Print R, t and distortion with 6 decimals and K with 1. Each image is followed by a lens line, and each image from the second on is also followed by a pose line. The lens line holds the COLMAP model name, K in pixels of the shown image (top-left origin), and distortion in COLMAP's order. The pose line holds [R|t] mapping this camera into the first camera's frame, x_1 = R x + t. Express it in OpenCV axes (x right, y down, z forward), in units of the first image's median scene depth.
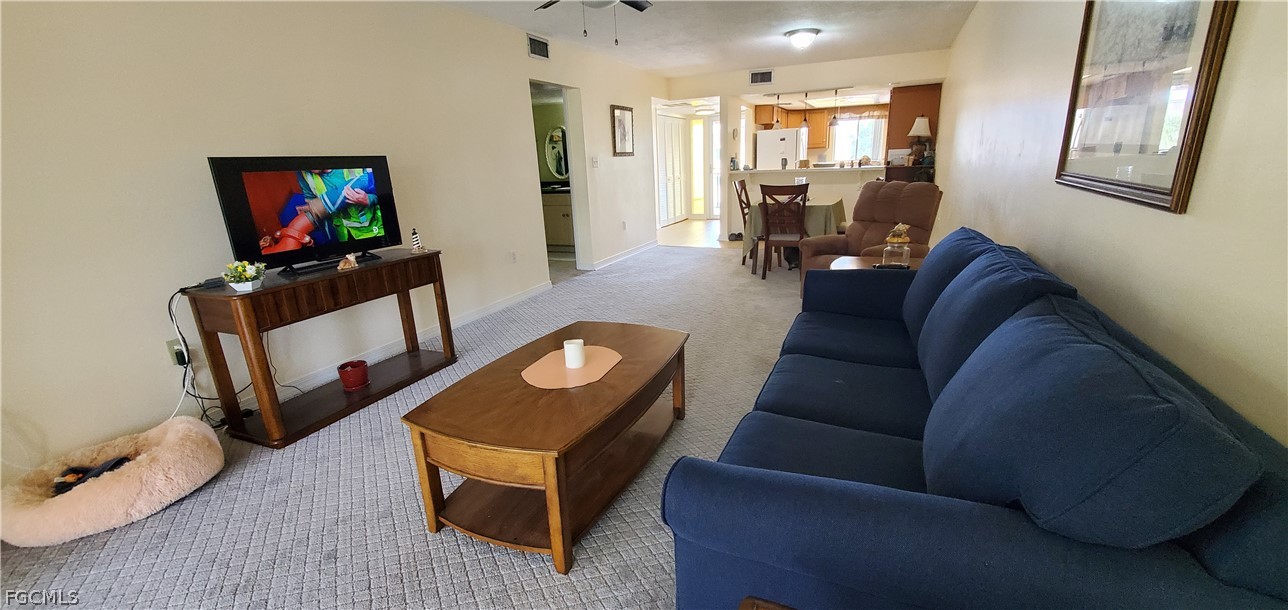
lens RADIAL K [[512.1, 0, 655.0], [0, 512.1, 308.2], [0, 0, 1]] dist [0.001122, -0.002095]
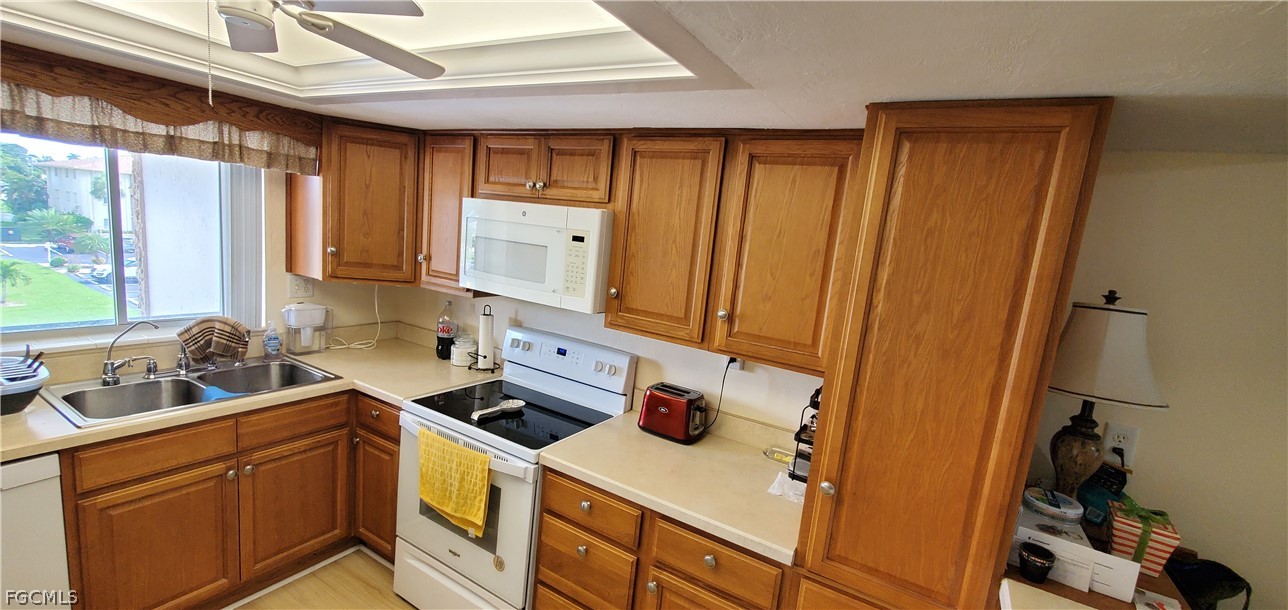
lens RADIAL K [[512.1, 0, 654.7], [0, 512.1, 311.7], [0, 0, 1]] dist [0.001122, -0.002095]
pose [[0.117523, -0.105385, 0.987463, 0.314167], [0.180938, 0.979982, 0.083052, -0.413493], [-0.976448, 0.168908, 0.134239, 1.141220]]
